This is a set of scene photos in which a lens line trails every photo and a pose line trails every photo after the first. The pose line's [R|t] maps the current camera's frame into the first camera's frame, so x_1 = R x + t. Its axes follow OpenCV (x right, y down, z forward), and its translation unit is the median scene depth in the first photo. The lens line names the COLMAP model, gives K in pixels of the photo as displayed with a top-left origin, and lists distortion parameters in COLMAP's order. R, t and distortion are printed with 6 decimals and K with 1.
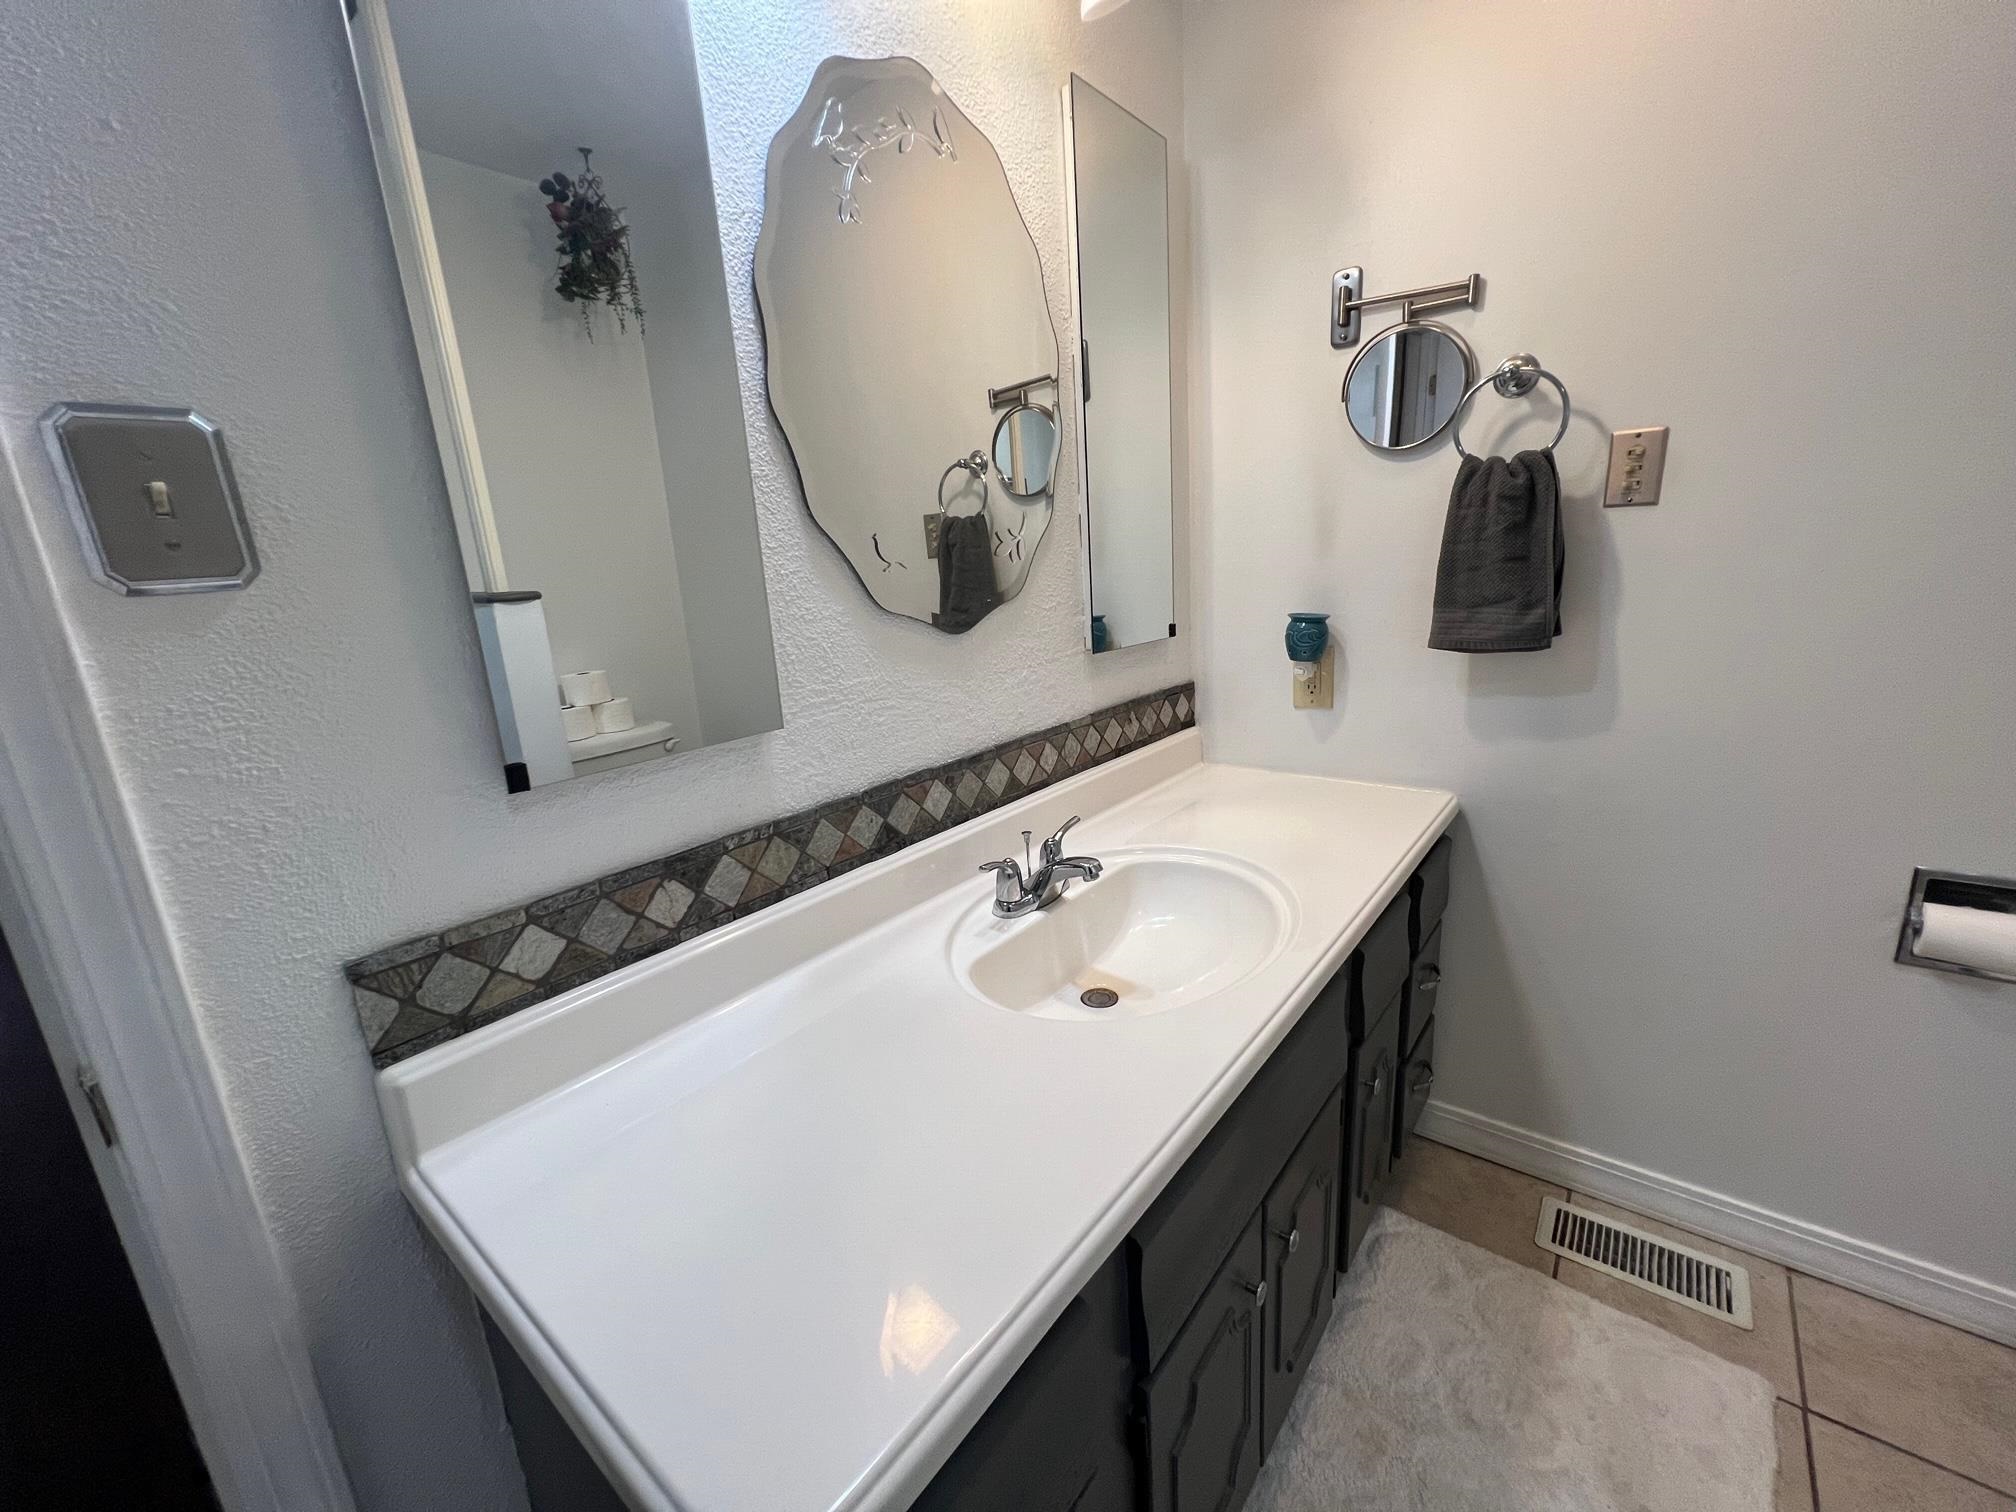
lens RADIAL K [[808.1, 0, 1010.9], [0, 808.1, 756.8], [0, 0, 1]] dist [-0.001062, 0.000215]
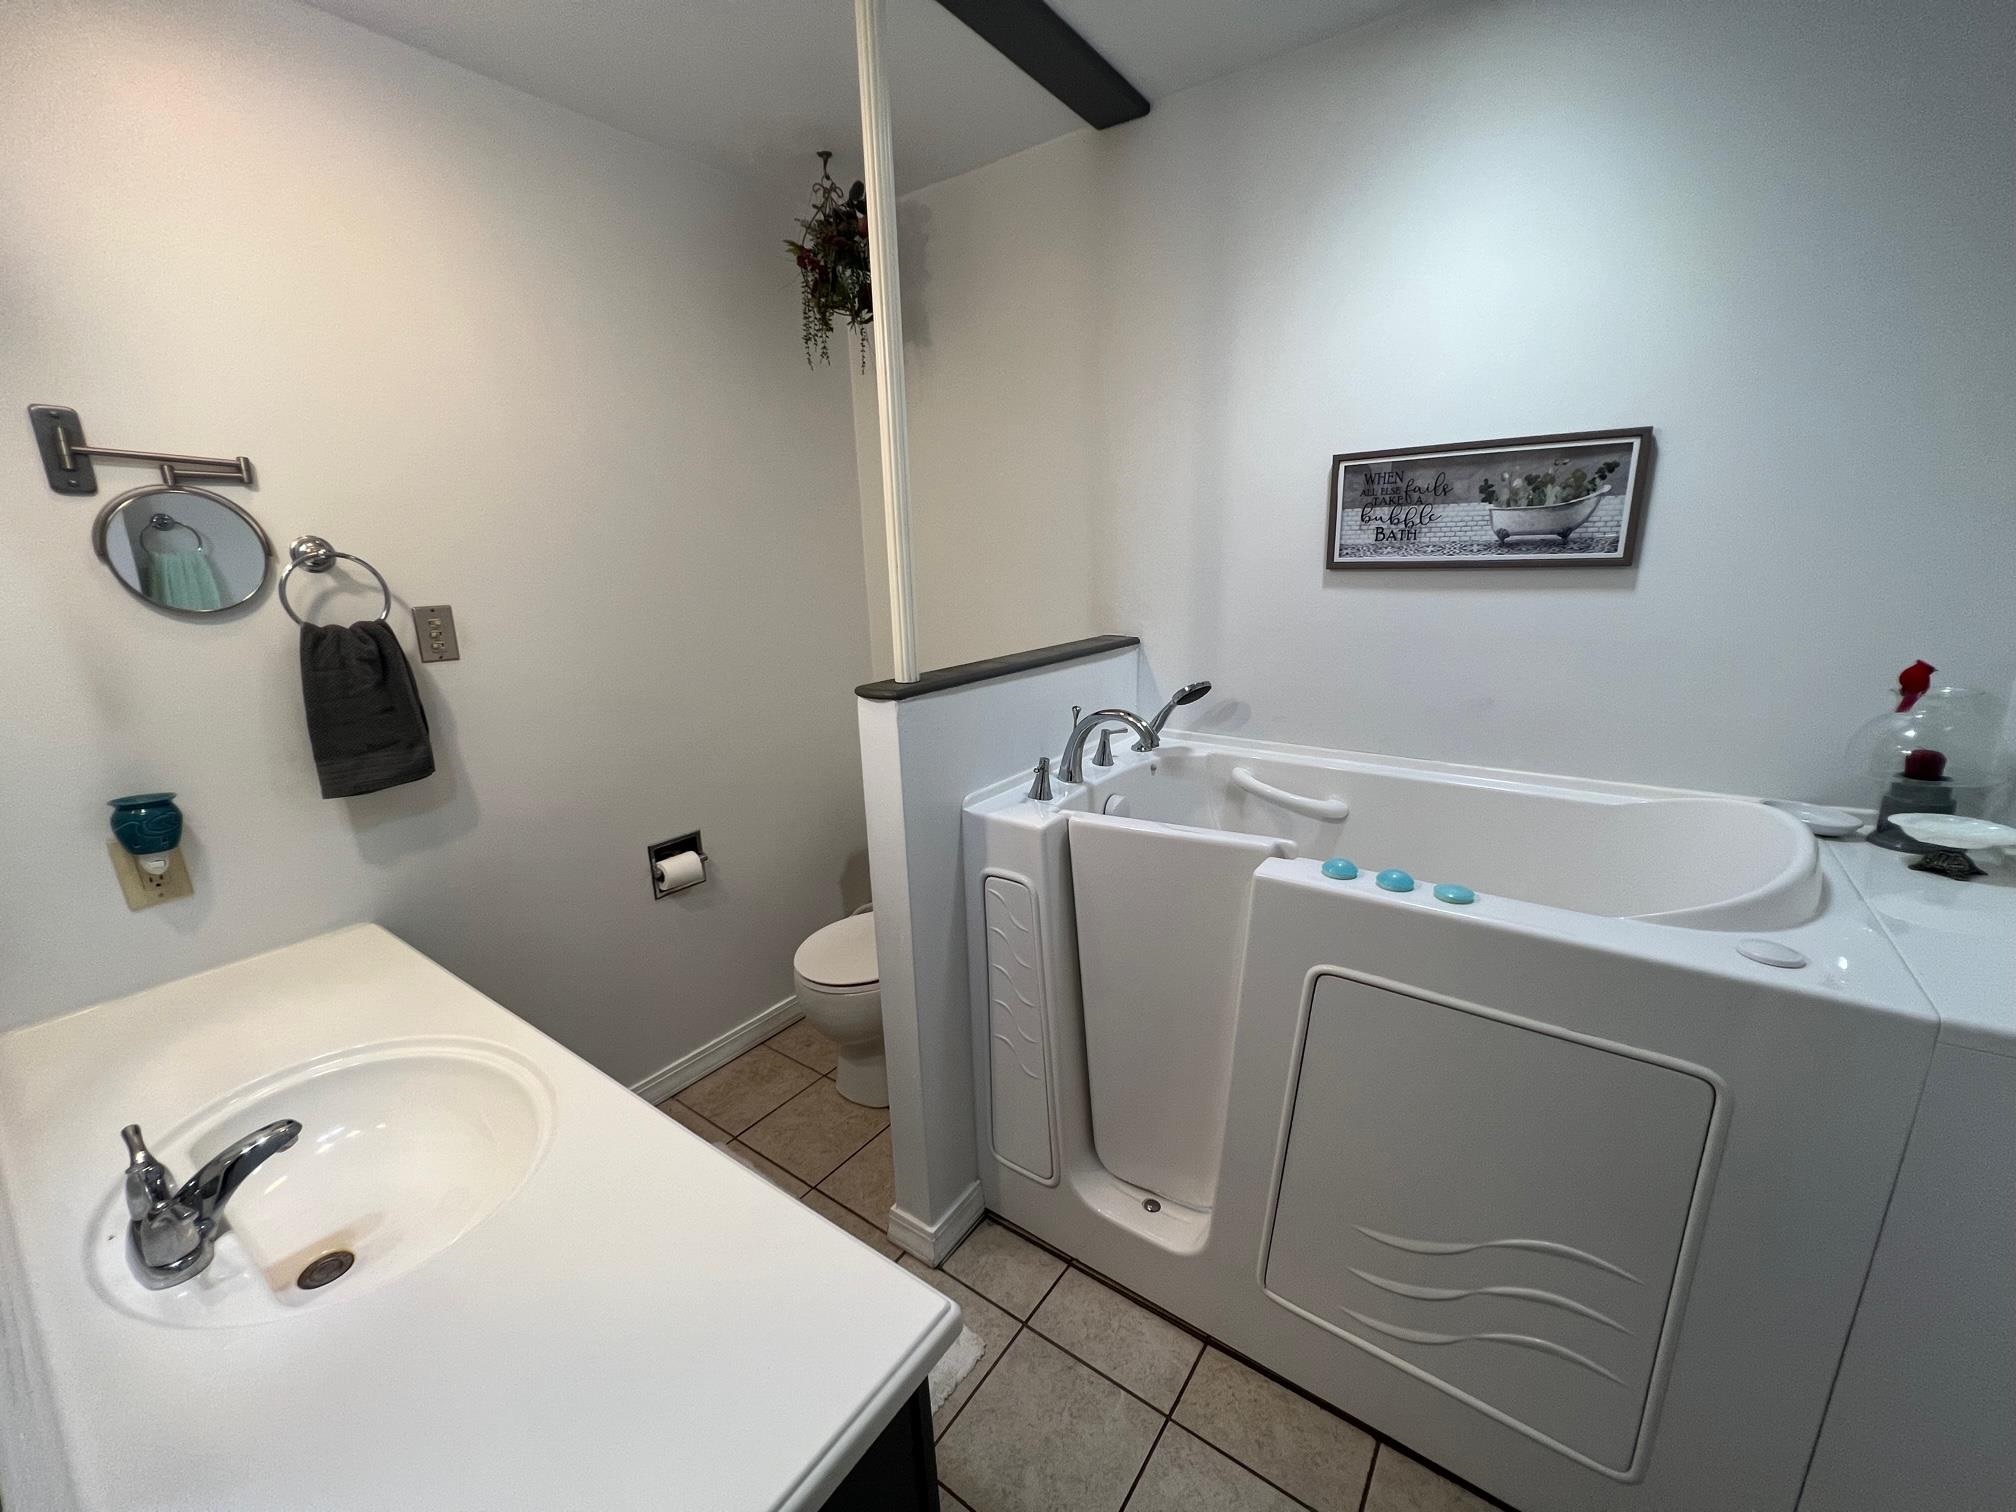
lens RADIAL K [[808.1, 0, 1010.9], [0, 808.1, 756.8], [0, 0, 1]] dist [-0.001062, 0.000215]
pose [[-0.053897, -0.182699, 0.981690, -0.580287], [0.271151, 0.943501, 0.190479, -0.154003], [-0.961027, 0.276453, -0.001313, 0.141989]]
